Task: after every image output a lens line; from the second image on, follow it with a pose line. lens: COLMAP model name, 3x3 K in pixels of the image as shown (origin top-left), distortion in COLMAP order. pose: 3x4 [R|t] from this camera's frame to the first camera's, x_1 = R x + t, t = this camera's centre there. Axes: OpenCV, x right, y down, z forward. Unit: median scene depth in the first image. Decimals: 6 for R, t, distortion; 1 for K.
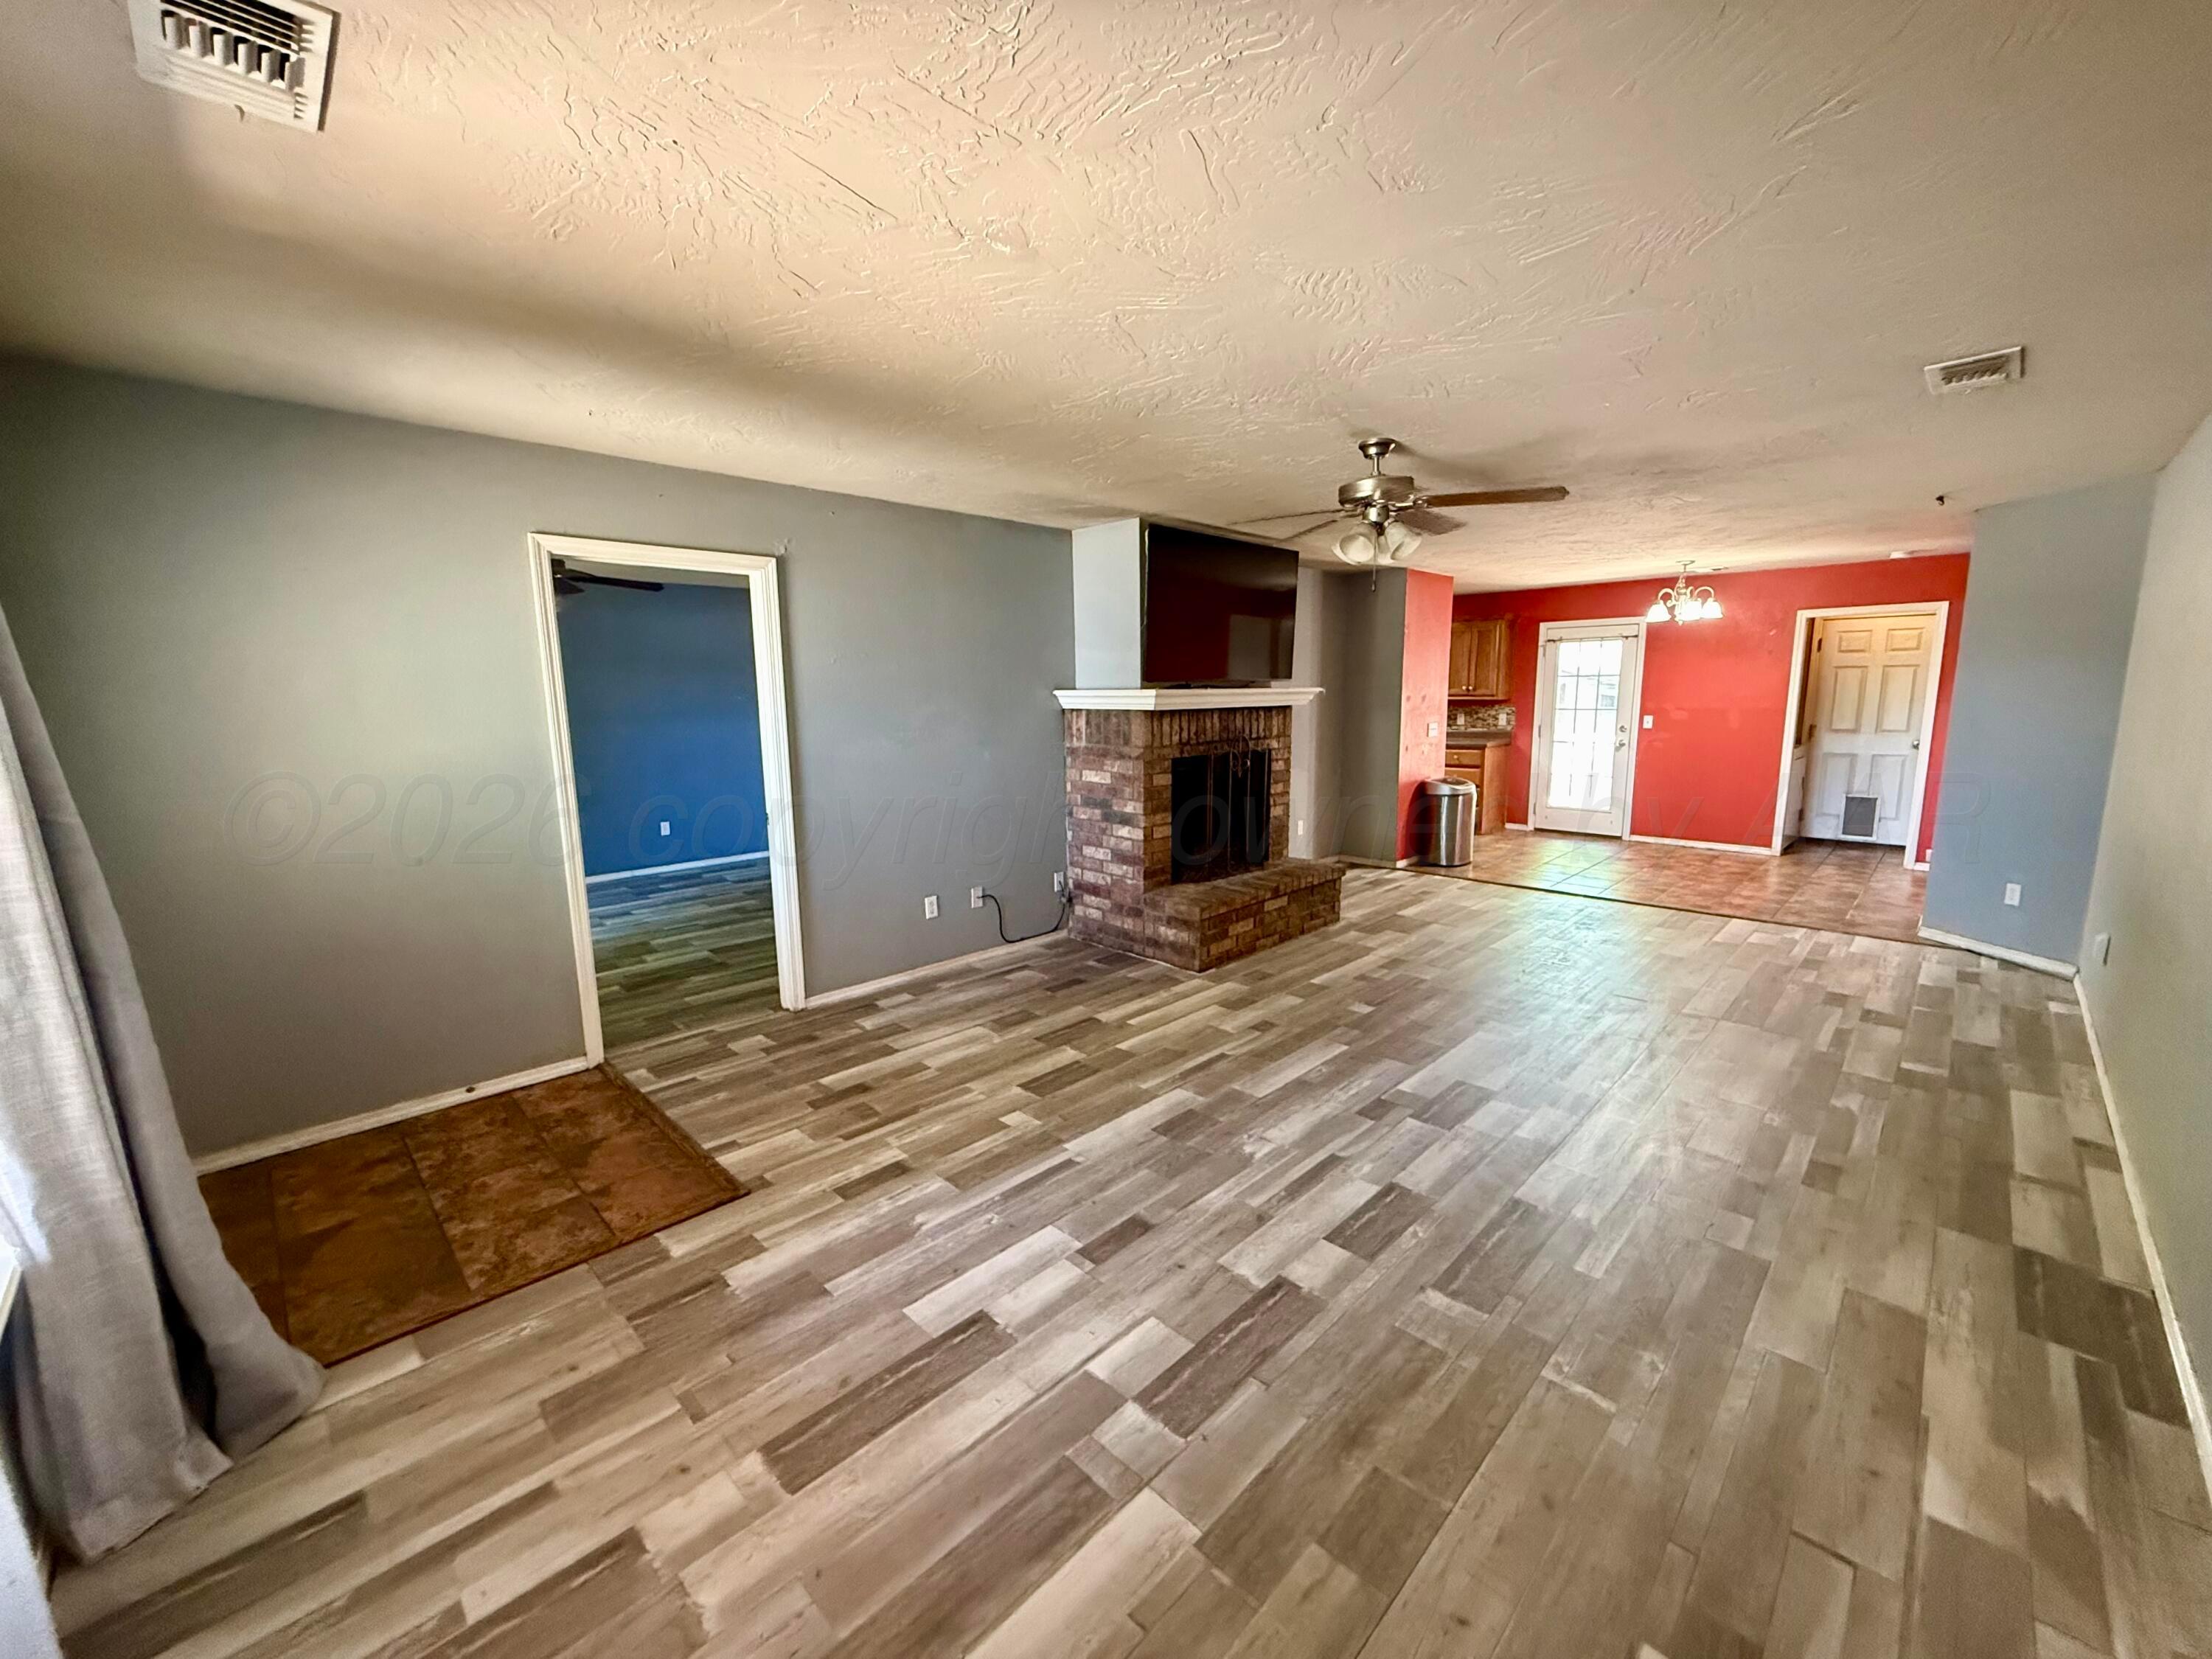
lens RADIAL K [[875.3, 0, 1100.5], [0, 875.3, 826.2], [0, 0, 1]] dist [-0.001210, 0.000307]
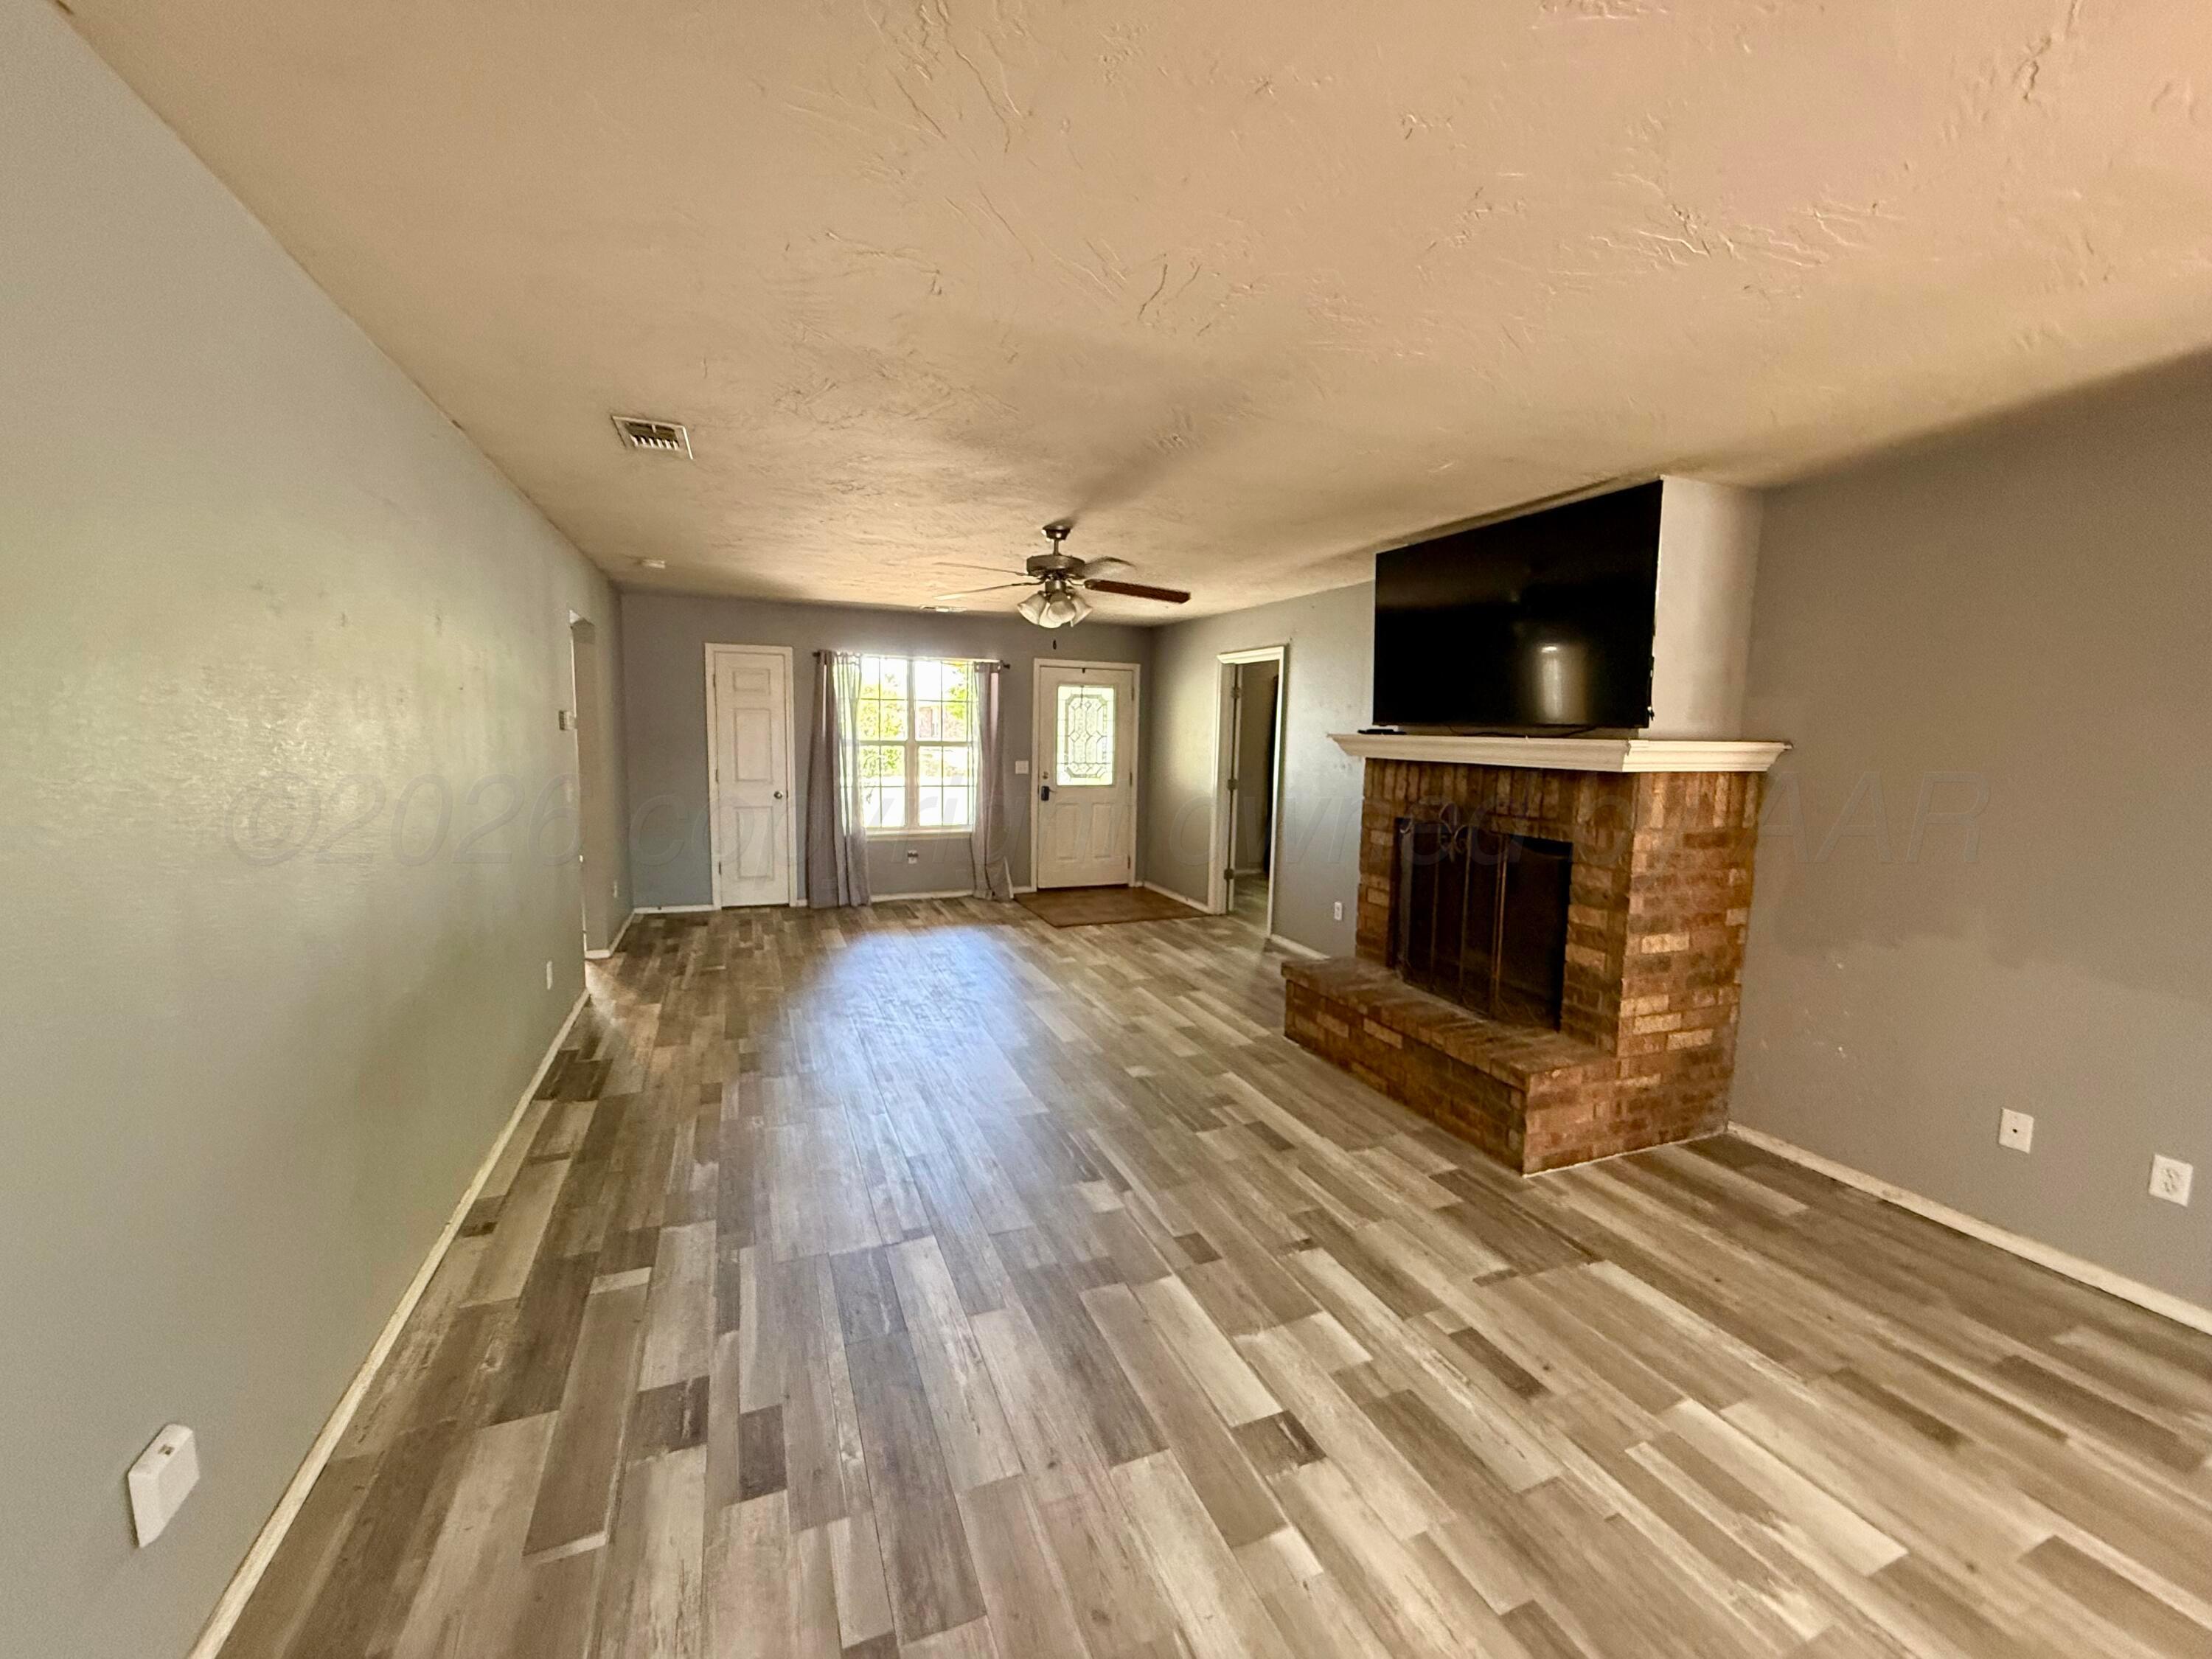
lens RADIAL K [[875.3, 0, 1109.9], [0, 875.3, 833.5], [0, 0, 1]] dist [-0.001210, 0.000307]
pose [[-0.381105, 0.113911, -0.917487, 1.138937], [-0.159200, 0.969472, 0.186493, -0.207812], [0.910722, 0.217137, -0.351336, 1.244995]]
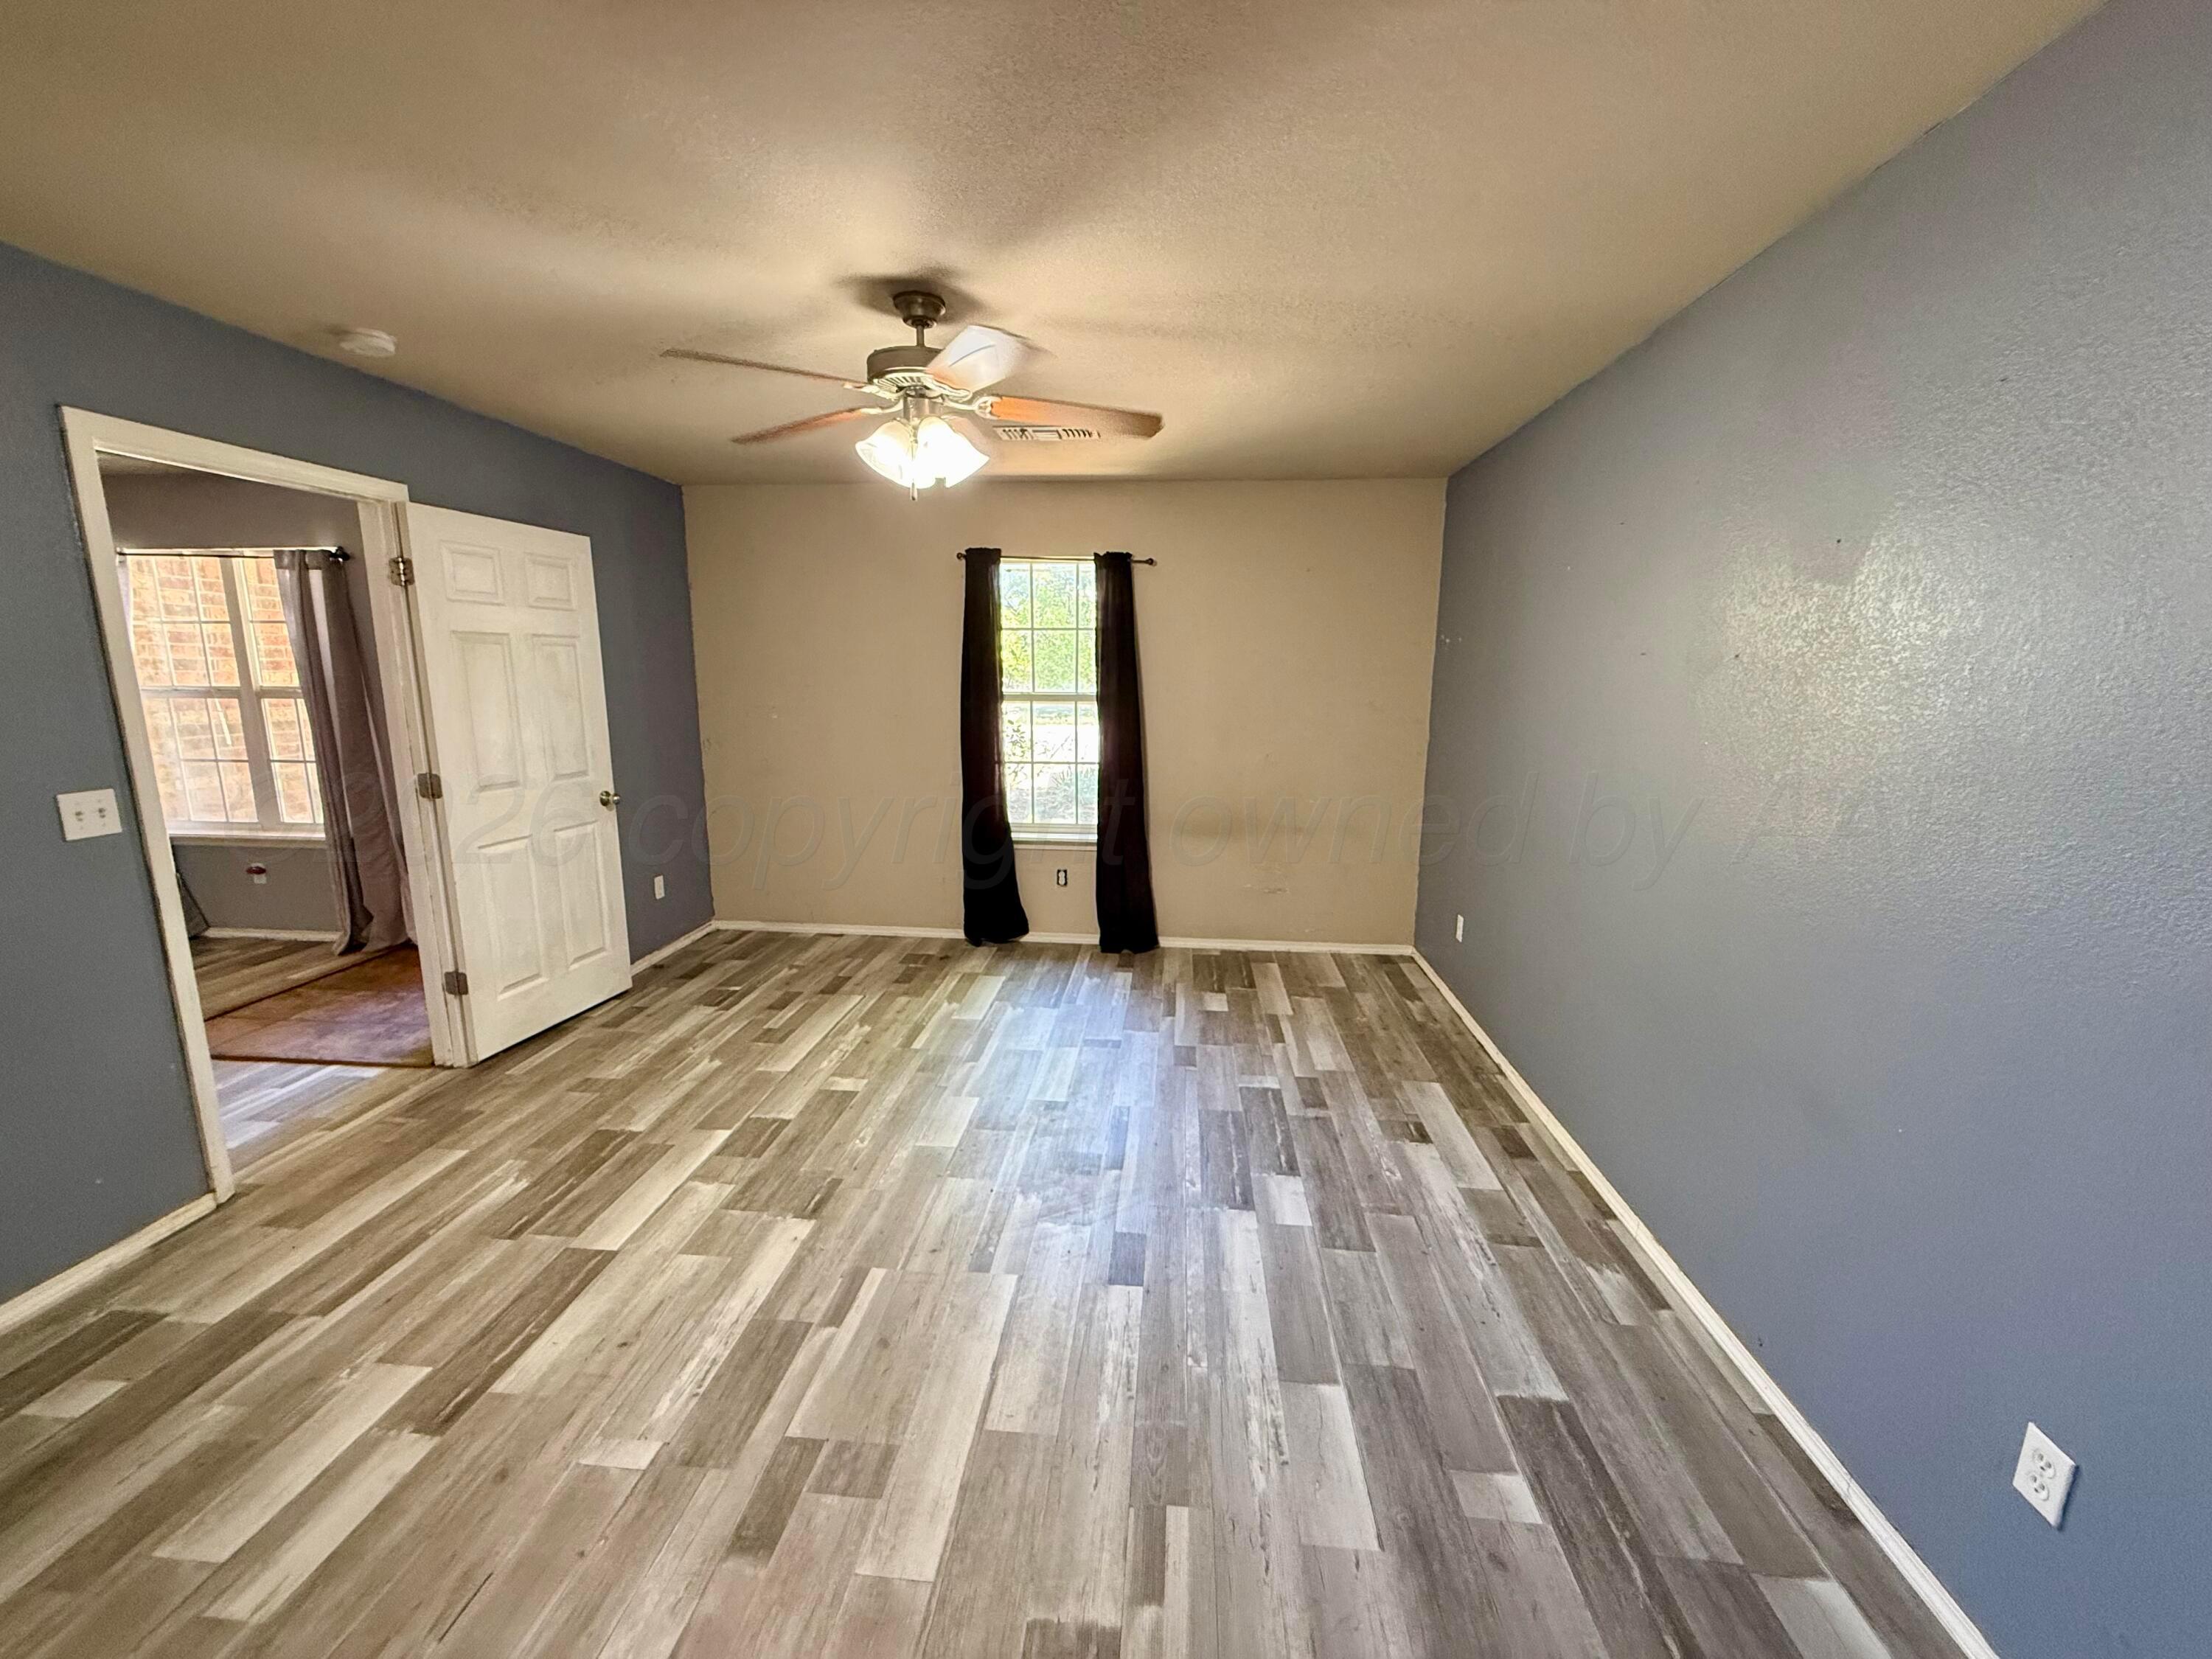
lens RADIAL K [[875.3, 0, 1110.1], [0, 875.3, 829.9], [0, 0, 1]] dist [-0.001210, 0.000307]
pose [[-0.761439, 0.135431, -0.633931, -0.482036], [-0.092717, 0.945124, 0.313280, -0.274039], [0.641571, 0.297320, -0.707098, 1.753958]]
